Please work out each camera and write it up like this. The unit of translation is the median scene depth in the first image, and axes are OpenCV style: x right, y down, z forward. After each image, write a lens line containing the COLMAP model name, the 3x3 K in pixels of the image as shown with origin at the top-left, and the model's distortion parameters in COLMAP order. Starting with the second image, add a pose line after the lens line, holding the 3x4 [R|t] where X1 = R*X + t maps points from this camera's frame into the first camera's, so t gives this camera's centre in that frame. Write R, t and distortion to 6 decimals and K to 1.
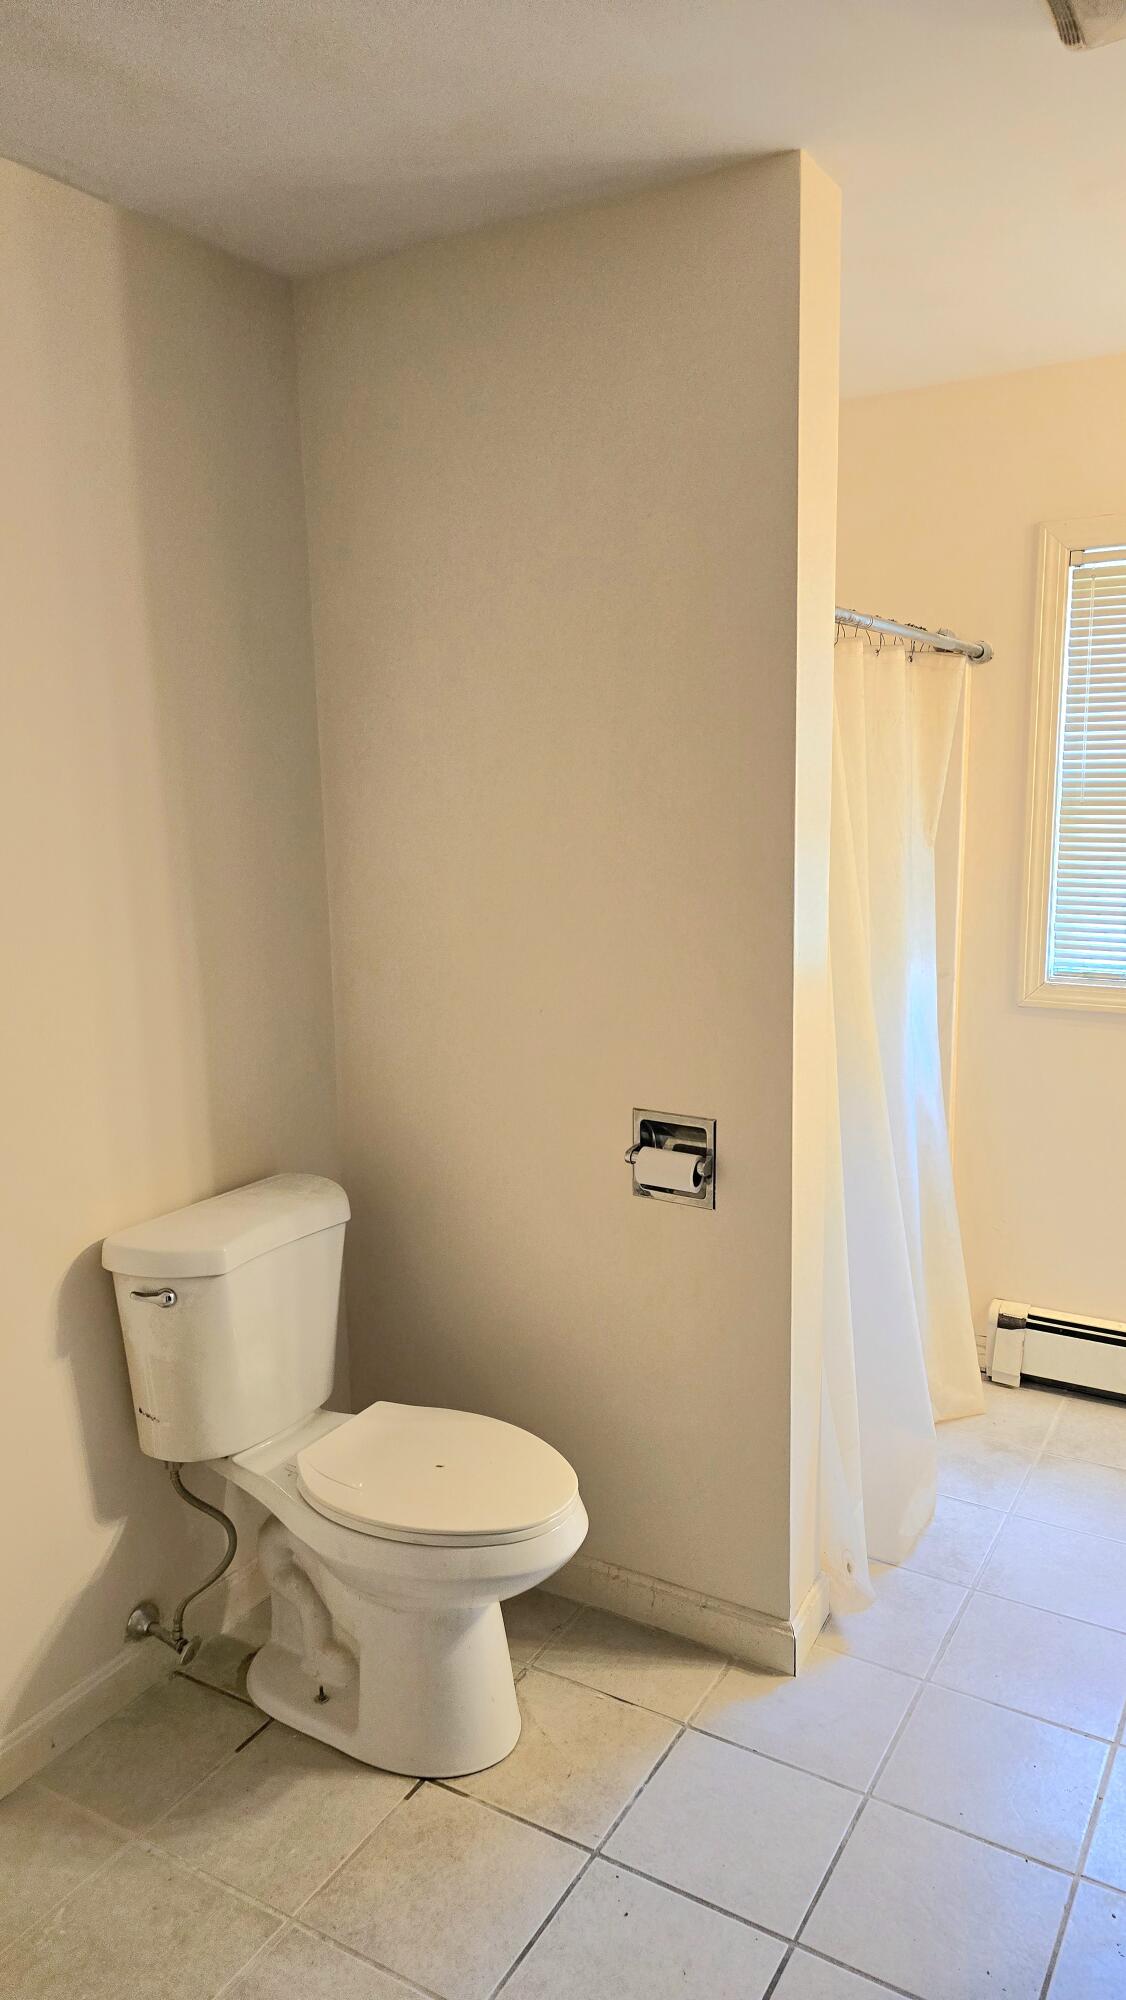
lens RADIAL K [[1347.1, 0, 563.8], [0, 1347.1, 989.4], [0, 0, 1]] dist [0.056964, -0.037605]
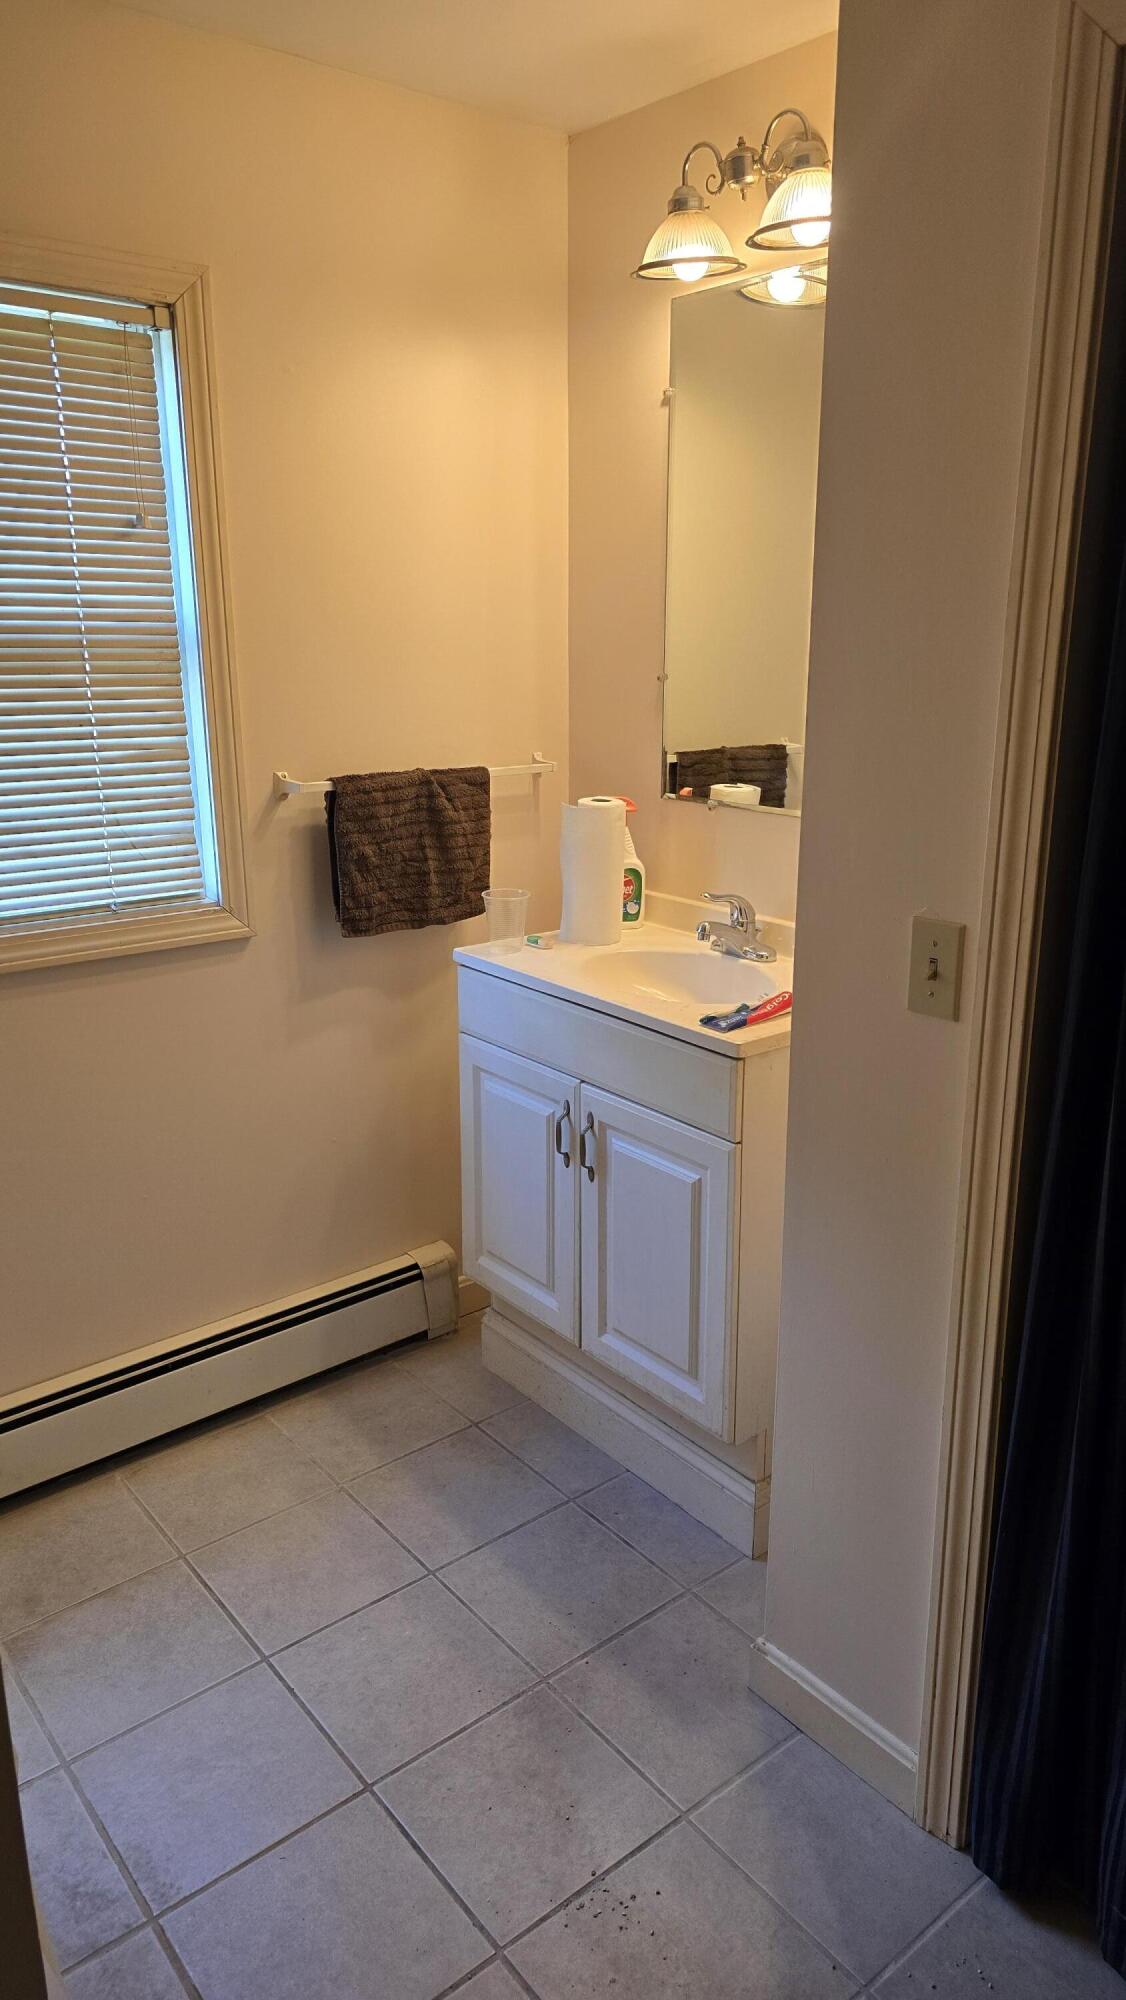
lens RADIAL K [[1347.1, 0, 563.8], [0, 1347.1, 989.4], [0, 0, 1]] dist [0.056964, -0.037605]
pose [[0.340189, -0.225567, 0.912902, -0.108351], [0.141136, 0.972055, 0.187590, -0.068102], [-0.929705, 0.065027, 0.362518, 0.494514]]
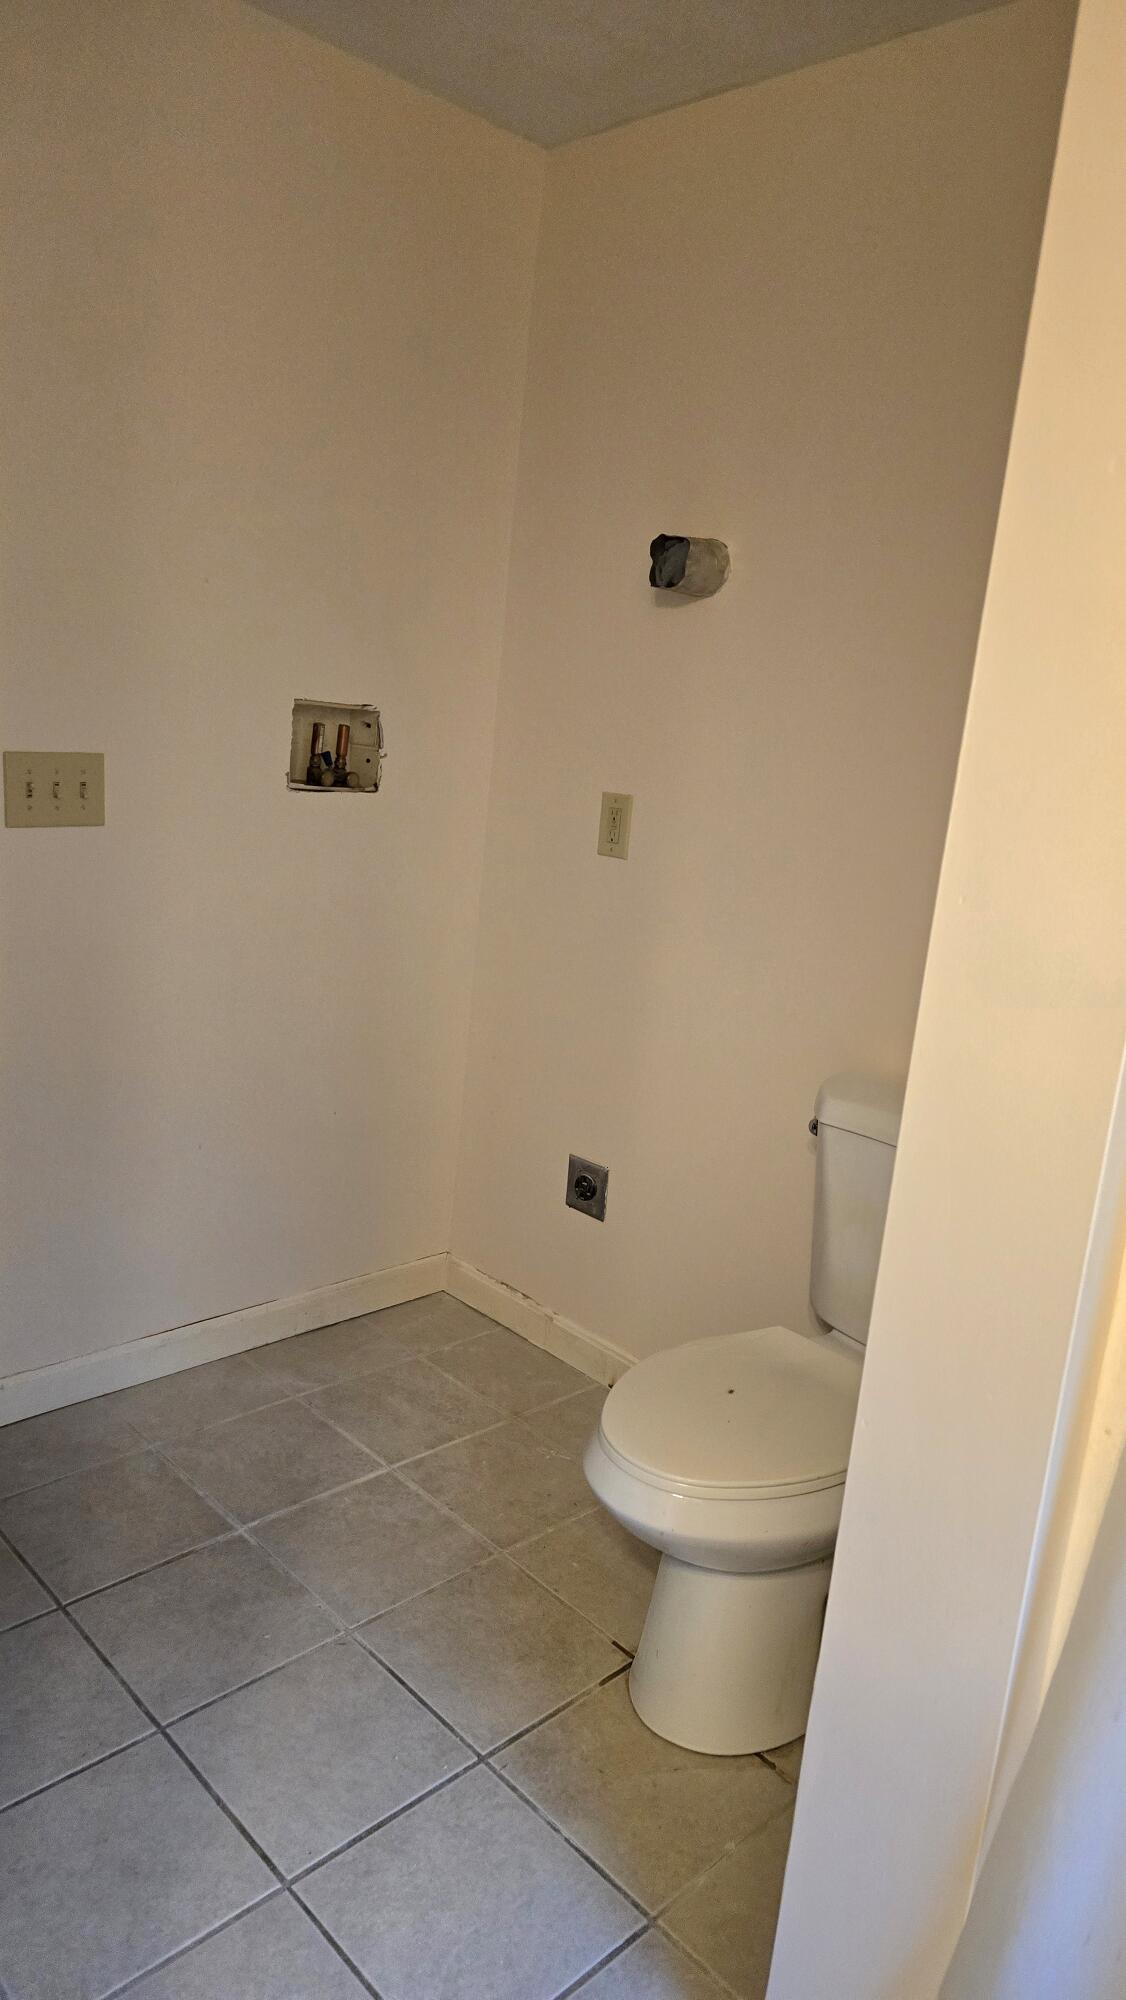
lens RADIAL K [[1347.1, 0, 563.8], [0, 1347.1, 989.4], [0, 0, 1]] dist [0.056964, -0.037605]
pose [[-0.262082, 0.195173, -0.945103, 0.508944], [-0.241237, 0.934994, 0.259982, -0.067051], [0.934408, 0.296131, -0.197963, 0.710525]]
